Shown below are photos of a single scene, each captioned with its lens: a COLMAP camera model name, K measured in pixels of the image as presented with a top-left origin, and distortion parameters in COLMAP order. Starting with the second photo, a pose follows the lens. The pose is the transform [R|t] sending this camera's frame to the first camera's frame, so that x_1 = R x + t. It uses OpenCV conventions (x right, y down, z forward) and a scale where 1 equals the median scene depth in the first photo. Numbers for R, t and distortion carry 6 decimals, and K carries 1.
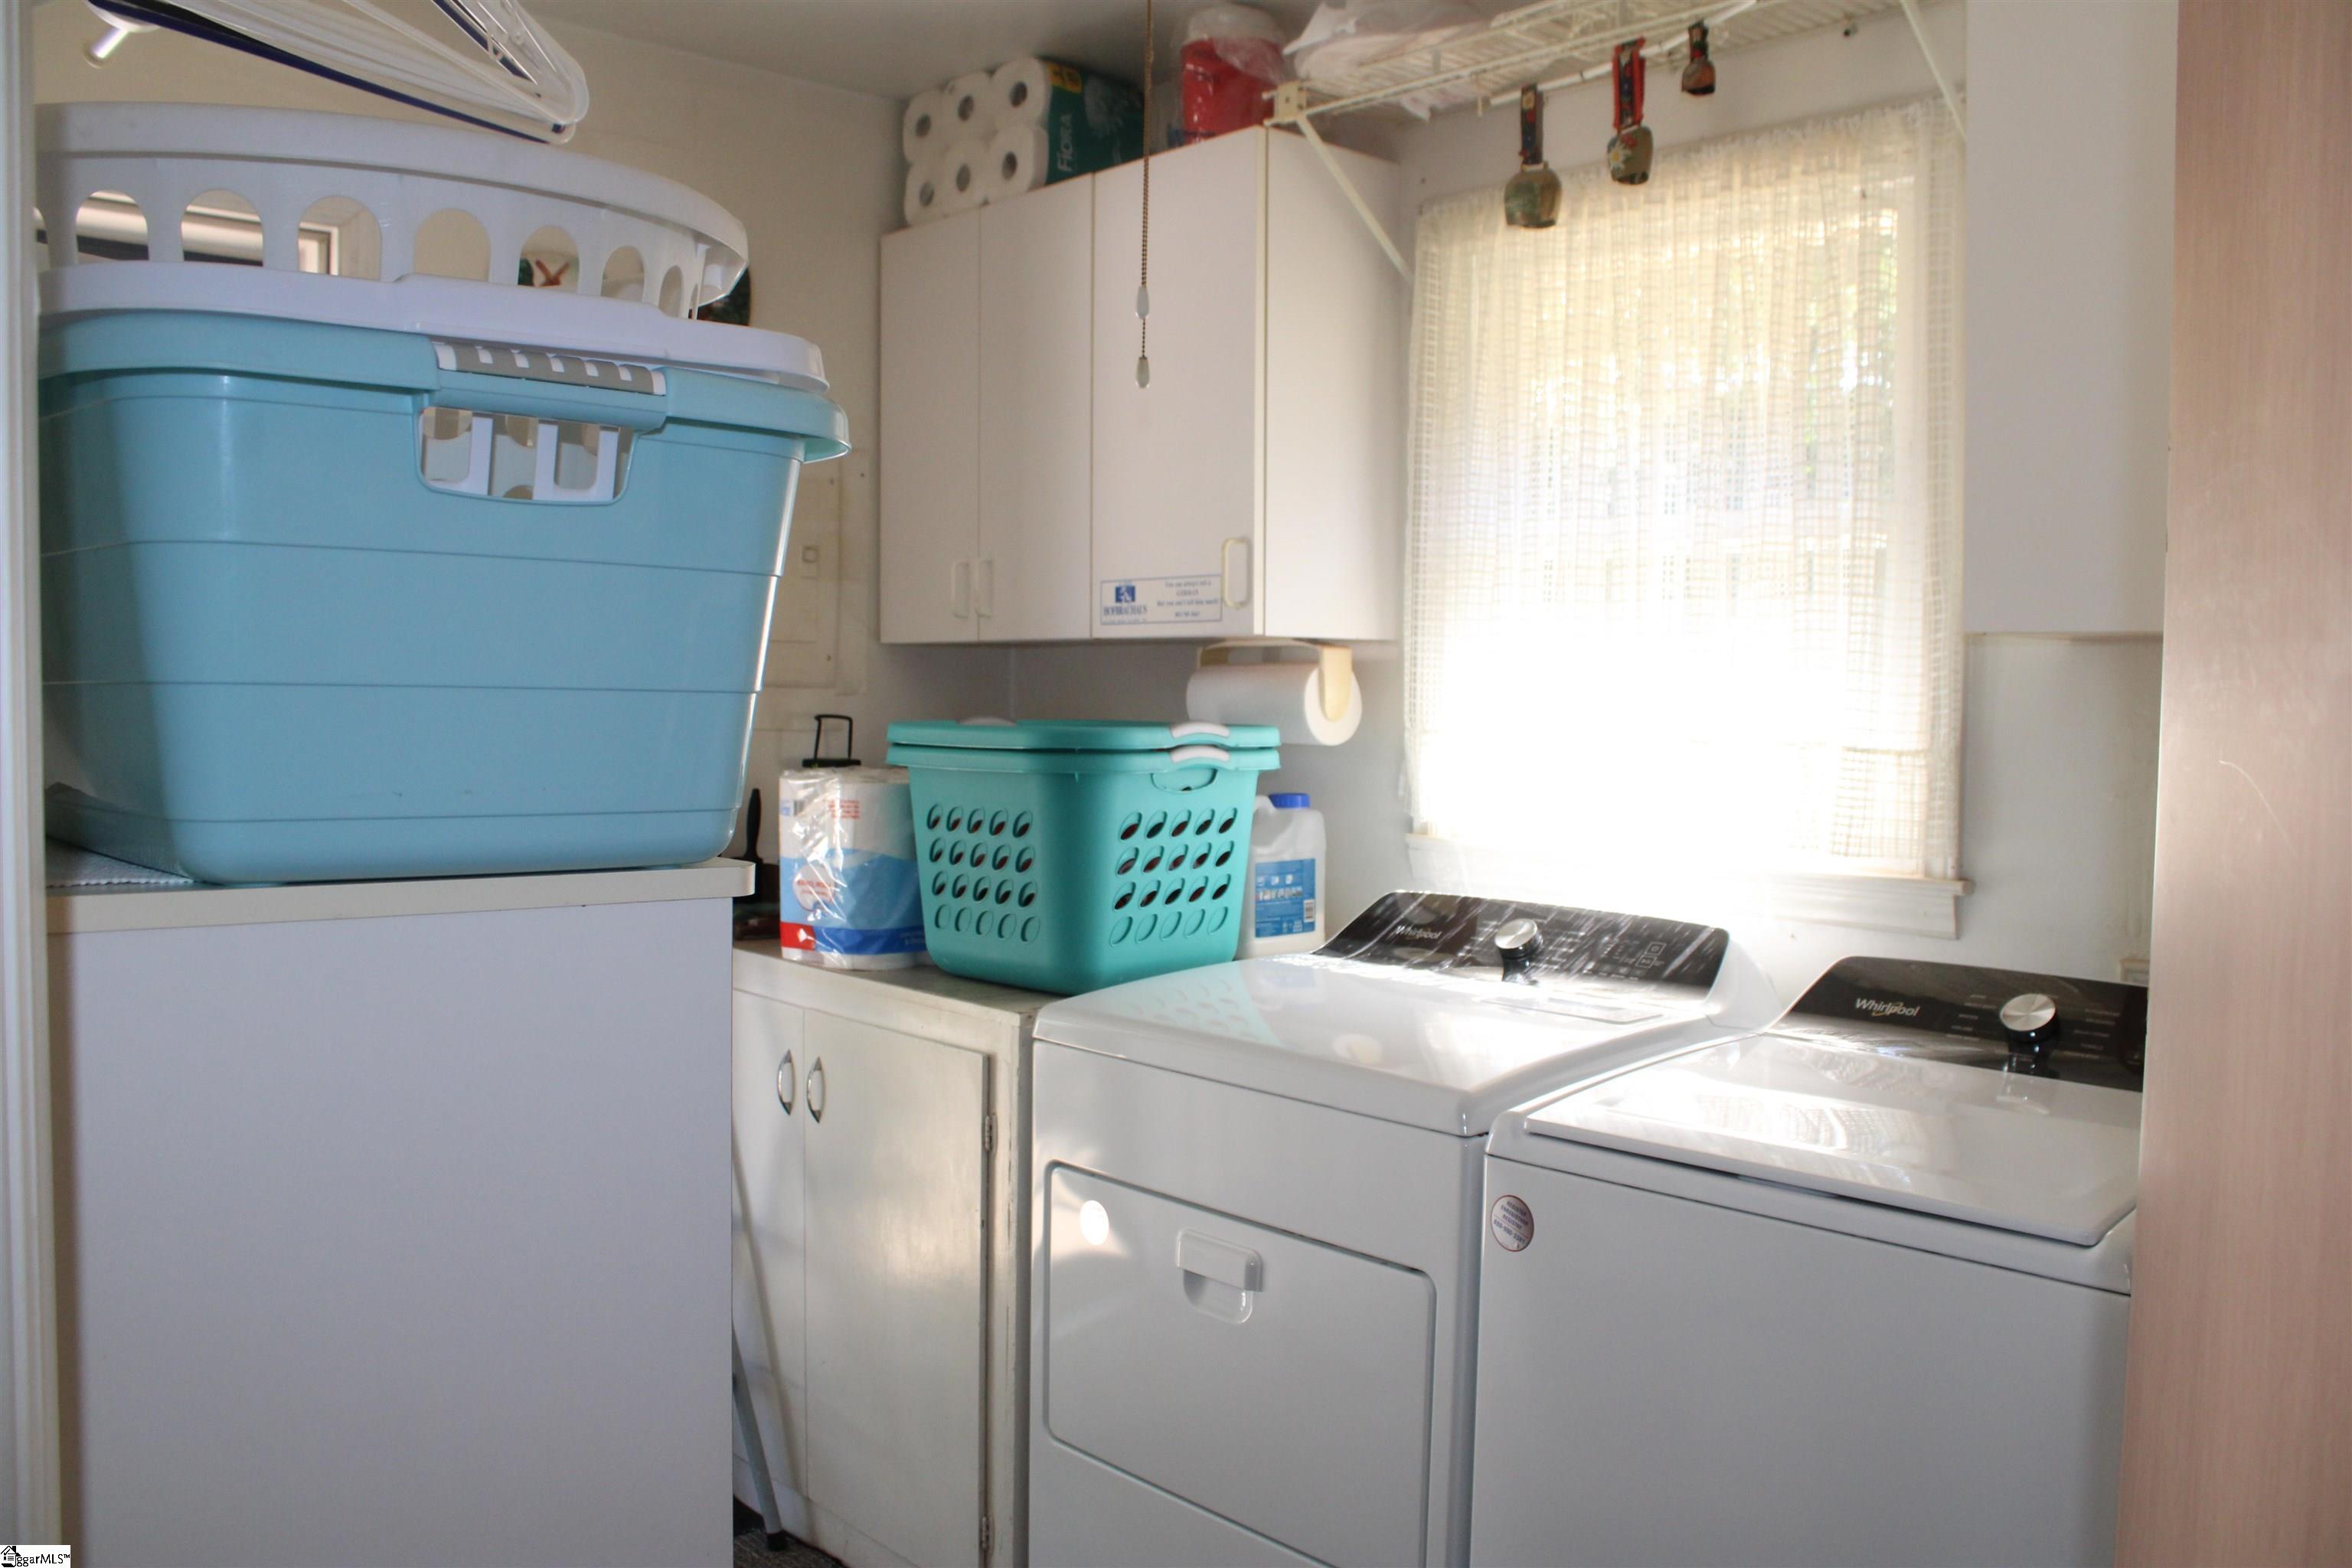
lens RADIAL K [[1945.3, 0, 1185.6], [0, 1945.3, 784.7], [0, 0, 1]] dist [-0.165073, 0.149221]
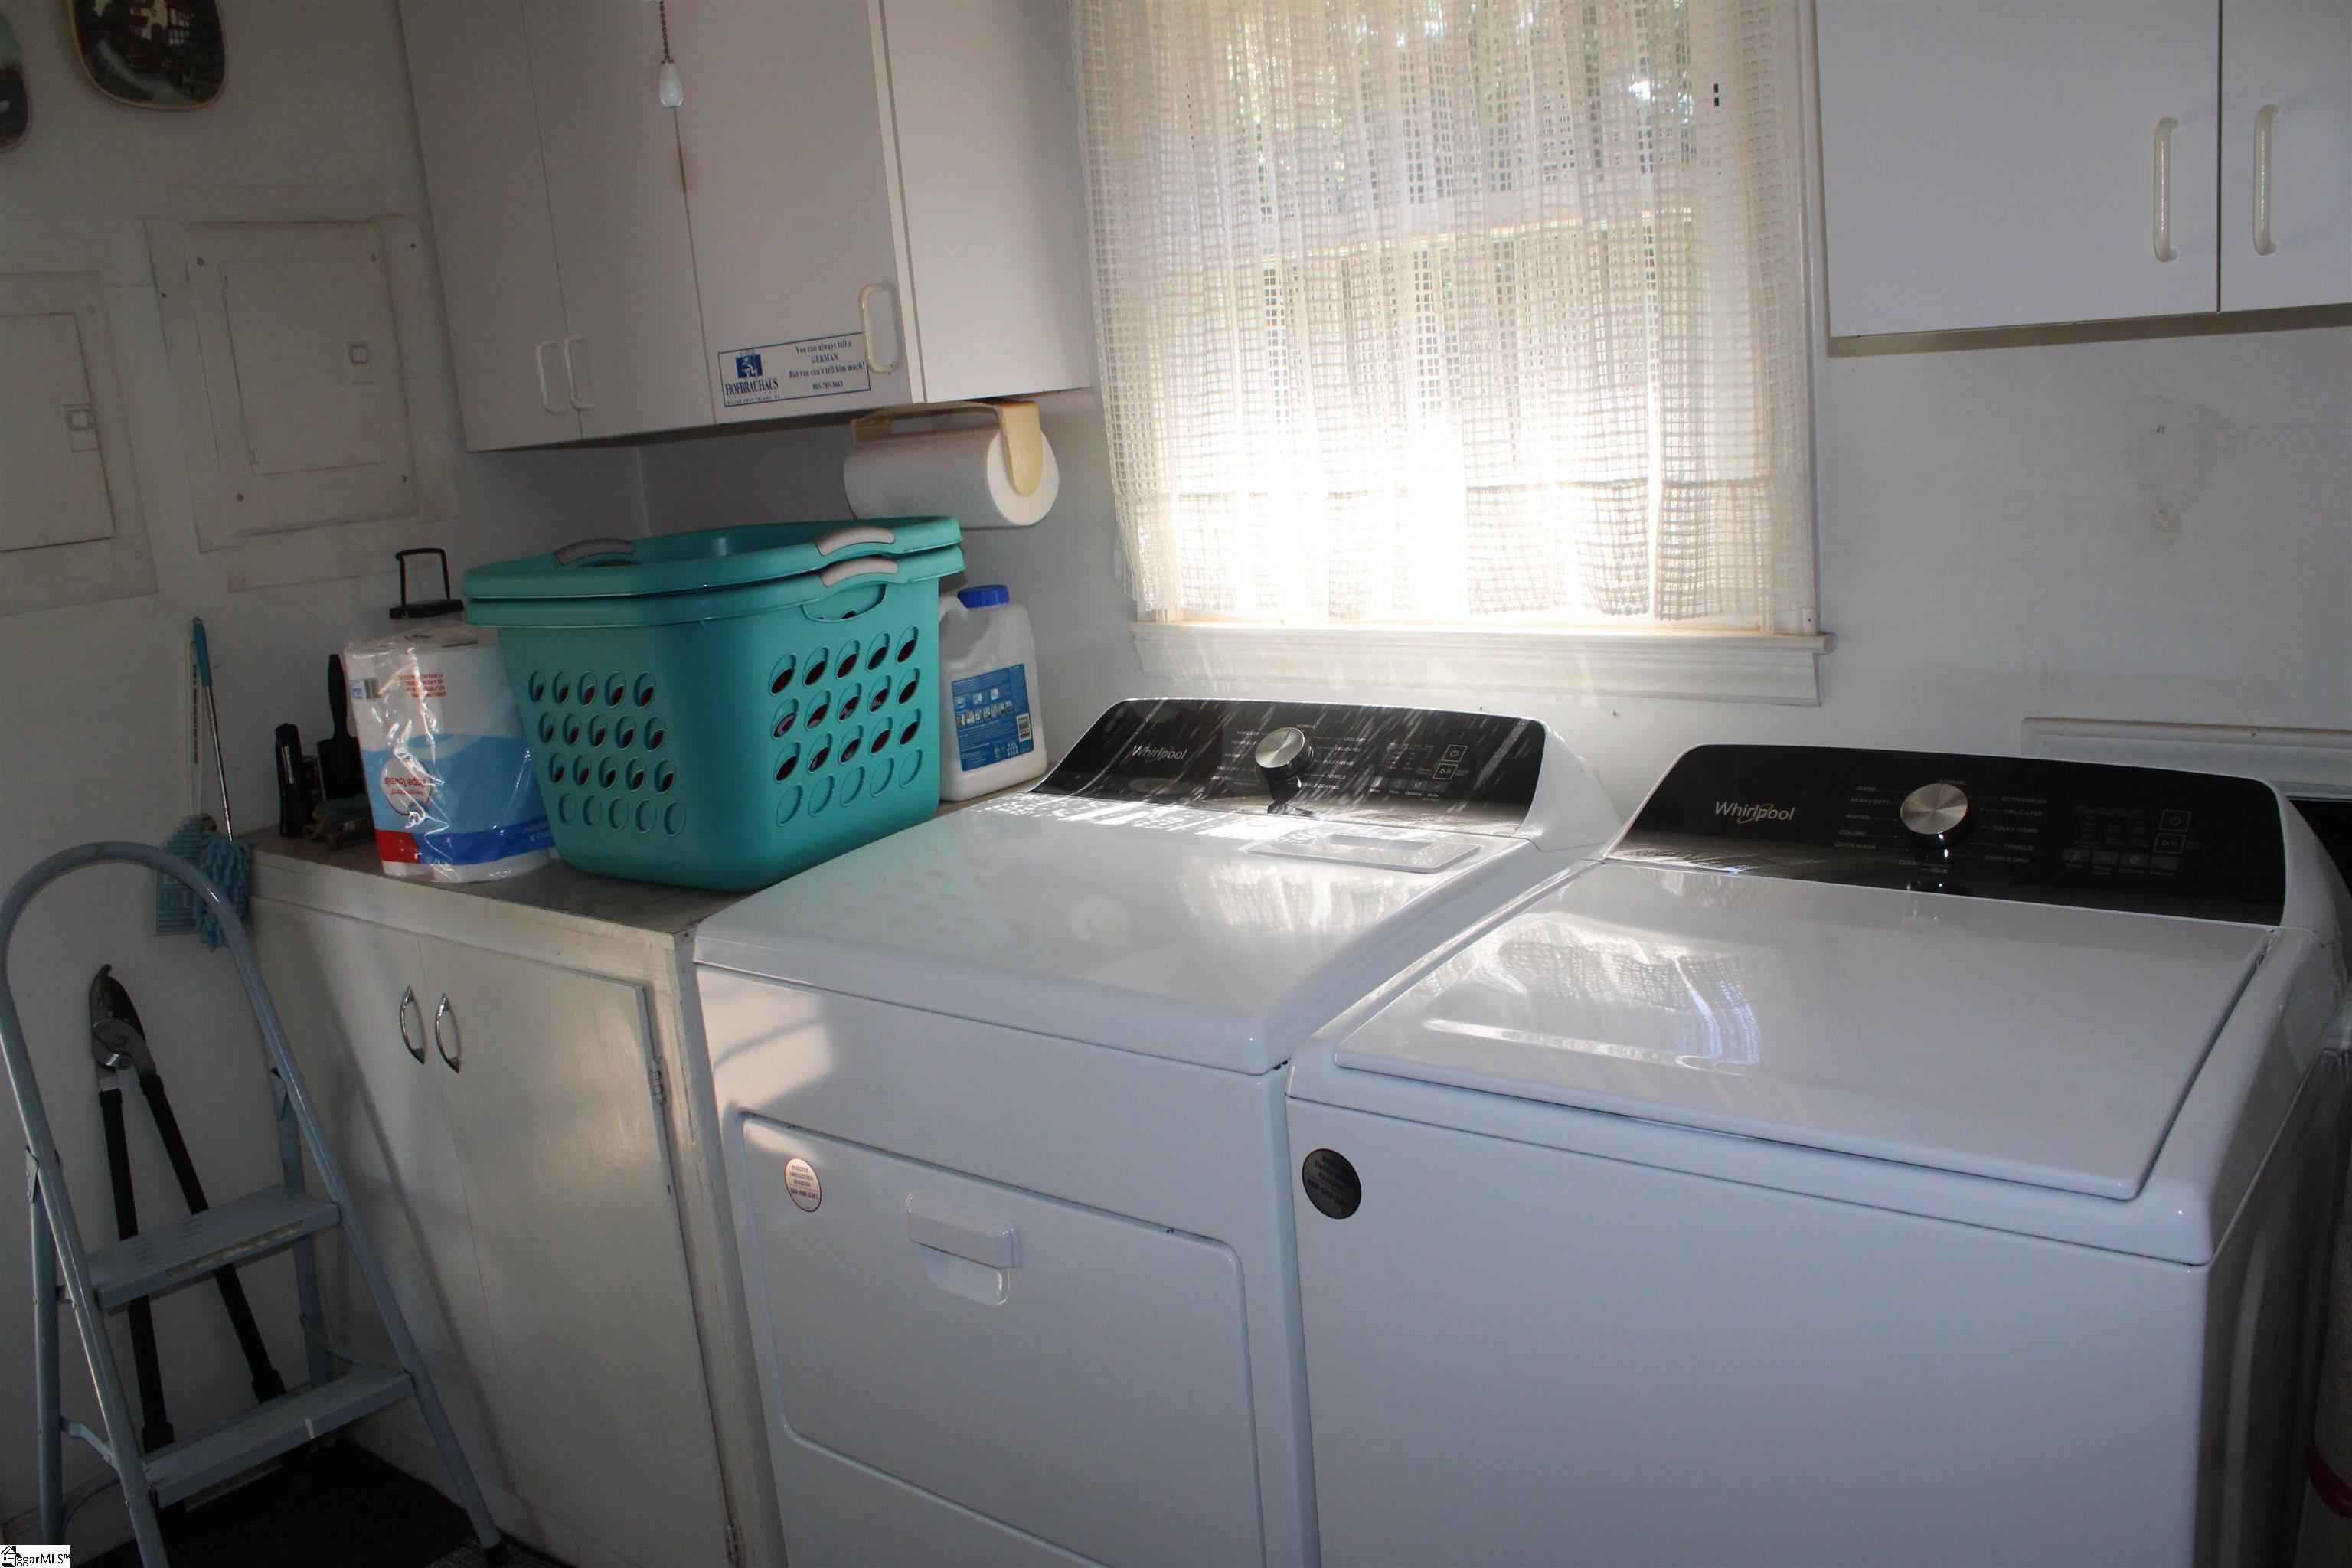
lens RADIAL K [[1945.3, 0, 1172.8], [0, 1945.3, 790.6], [0, 0, 1]] dist [-0.165073, 0.149221]
pose [[0.984160, -0.127505, 0.123172, 0.023708], [0.106864, 0.981039, 0.161687, -0.040429], [-0.141453, -0.145963, 0.979125, 0.201903]]
